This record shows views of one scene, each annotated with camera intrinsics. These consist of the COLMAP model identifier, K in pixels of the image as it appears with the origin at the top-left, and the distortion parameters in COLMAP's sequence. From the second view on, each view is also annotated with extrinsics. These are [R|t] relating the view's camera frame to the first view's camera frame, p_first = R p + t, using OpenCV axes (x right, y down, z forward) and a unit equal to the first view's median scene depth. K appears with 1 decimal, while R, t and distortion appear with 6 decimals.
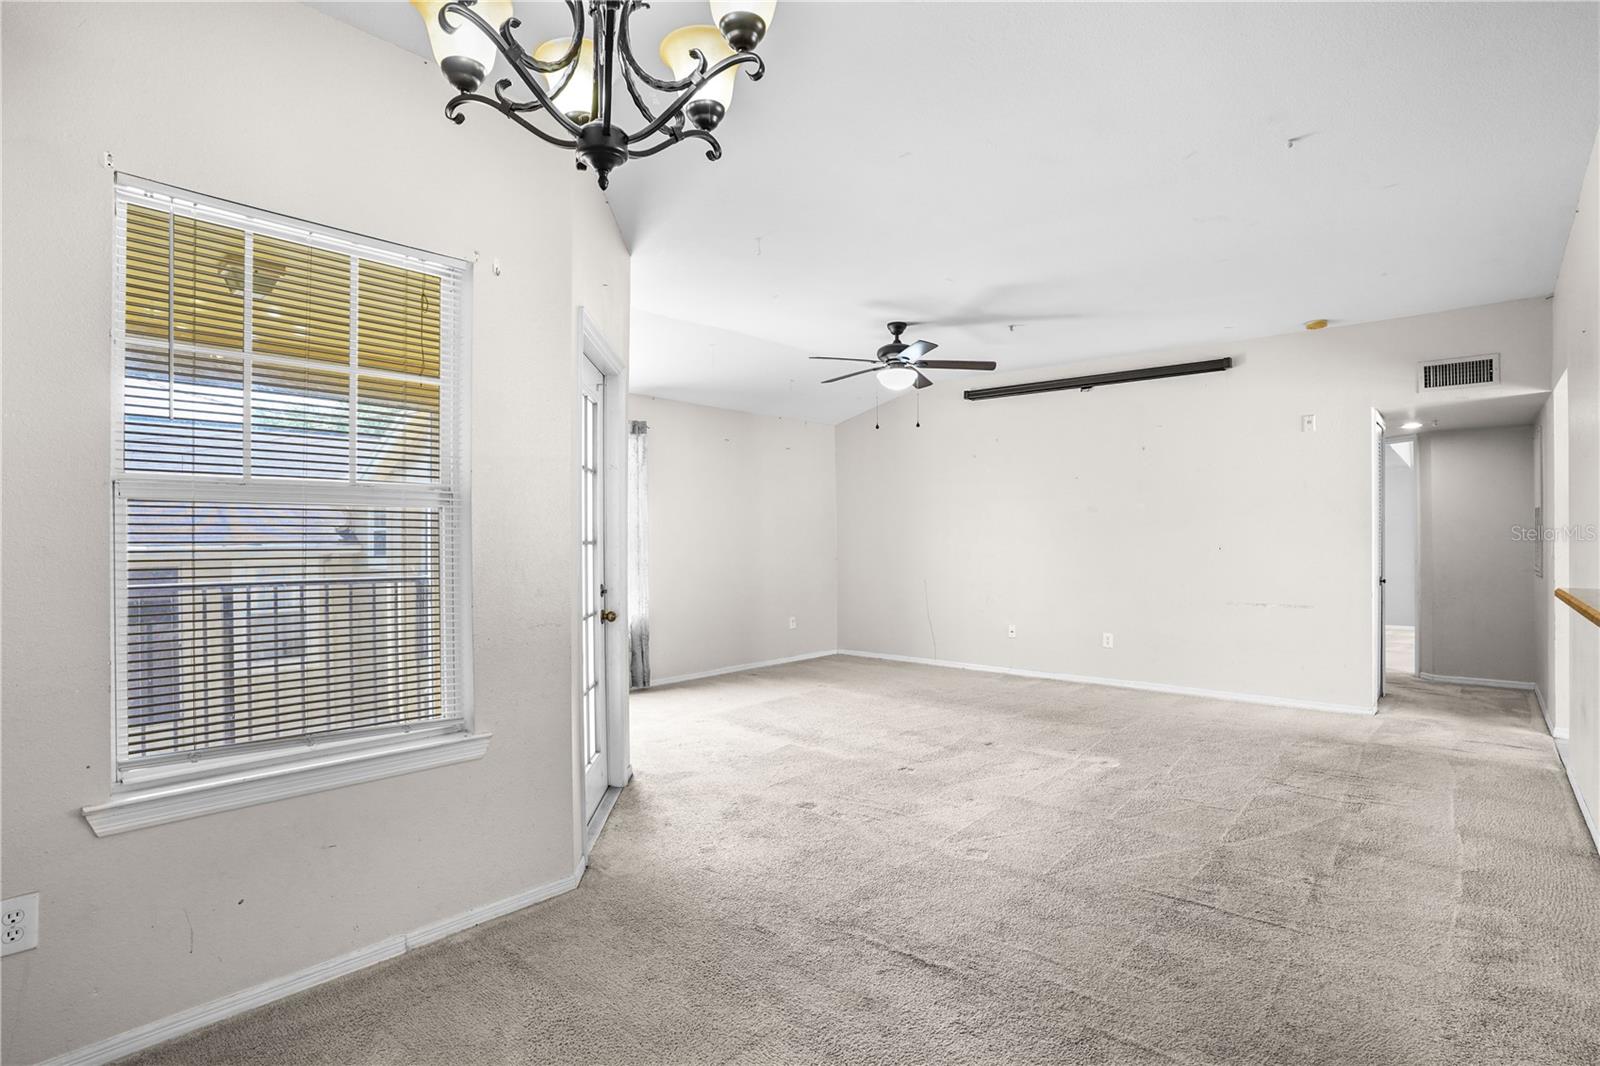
lens RADIAL K [[809.3, 0, 796.9], [0, 809.3, 542.6], [0, 0, 1]] dist [-0.073699, 0.040599]
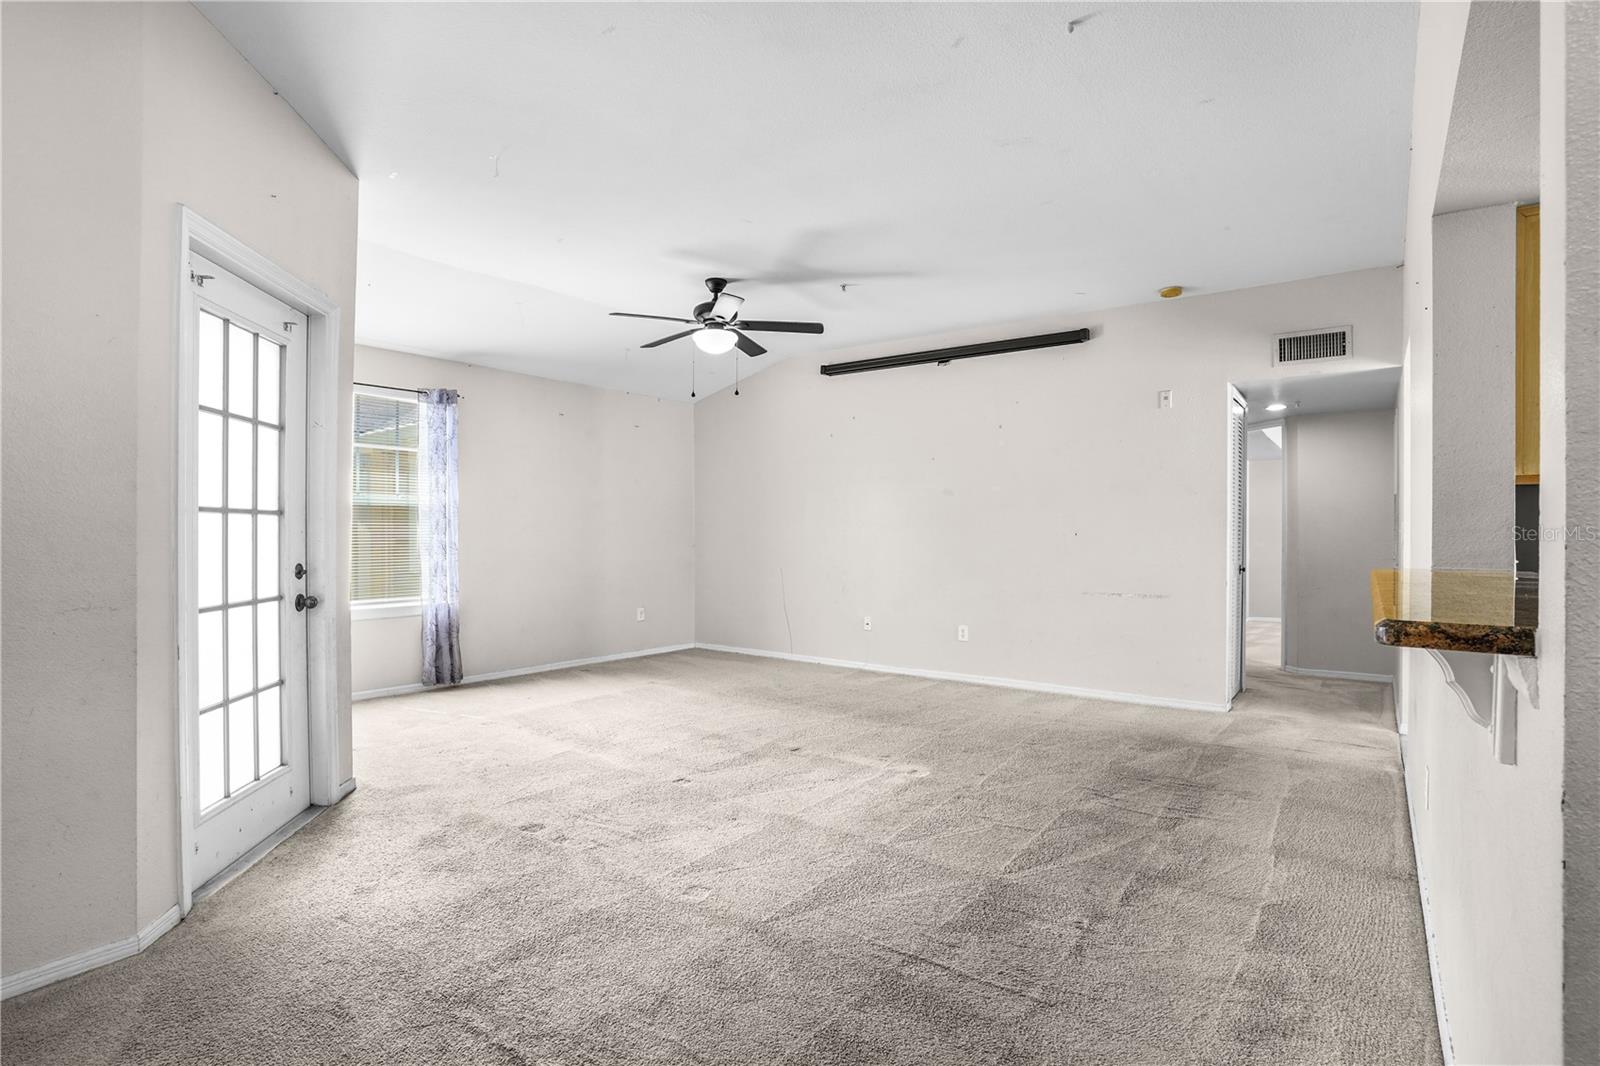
lens RADIAL K [[800.6, 0, 794.5], [0, 800.6, 541.8], [0, 0, 1]] dist [-0.090523, 0.059456]
pose [[0.997431, 0.005708, 0.071405, 0.190609], [-0.006040, 0.999972, 0.004433, 0.019776], [-0.071378, -0.004852, 0.997438, 0.138651]]
